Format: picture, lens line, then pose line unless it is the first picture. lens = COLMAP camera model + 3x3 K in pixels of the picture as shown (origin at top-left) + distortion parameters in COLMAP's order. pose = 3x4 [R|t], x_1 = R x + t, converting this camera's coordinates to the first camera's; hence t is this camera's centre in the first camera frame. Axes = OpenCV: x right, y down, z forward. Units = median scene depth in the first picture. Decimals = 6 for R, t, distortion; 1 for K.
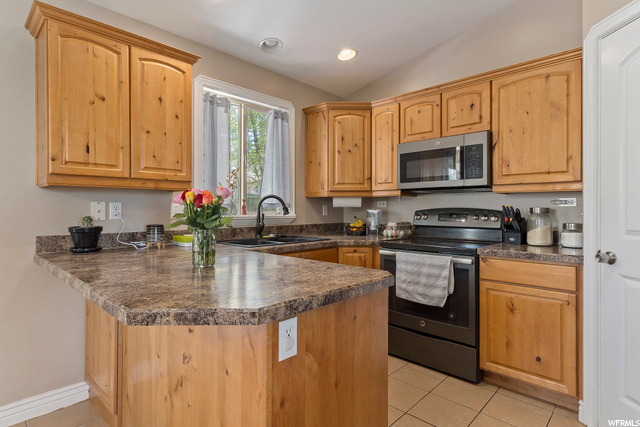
lens RADIAL K [[342.4, 0, 319.1], [0, 342.4, 203.8], [0, 0, 1]] dist [0.006444, 0.001555]
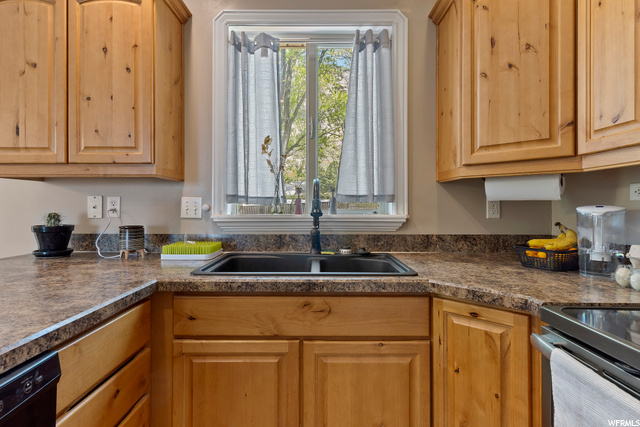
lens RADIAL K [[342.4, 0, 319.1], [0, 342.4, 203.8], [0, 0, 1]] dist [0.006444, 0.001555]
pose [[0.683932, -0.004489, -0.729532, 0.306058], [0.008750, 0.999960, 0.002051, 0.014284], [0.729493, -0.007786, 0.683944, 0.711302]]
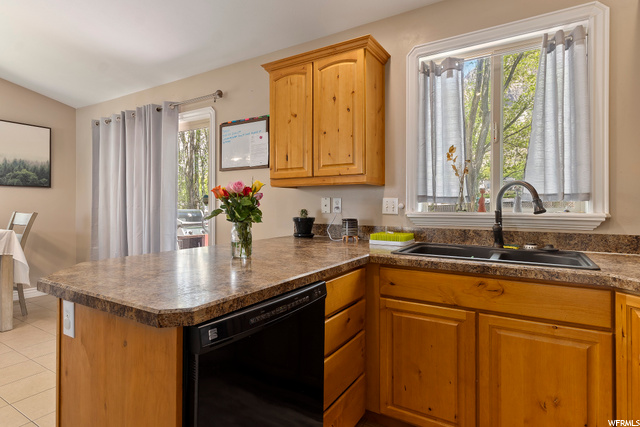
lens RADIAL K [[342.4, 0, 319.1], [0, 342.4, 203.8], [0, 0, 1]] dist [0.006444, 0.001555]
pose [[0.200818, -0.004538, -0.979618, 0.468464], [0.011684, 0.999929, -0.002237, 0.015543], [0.979559, -0.010996, 0.200857, 0.632385]]
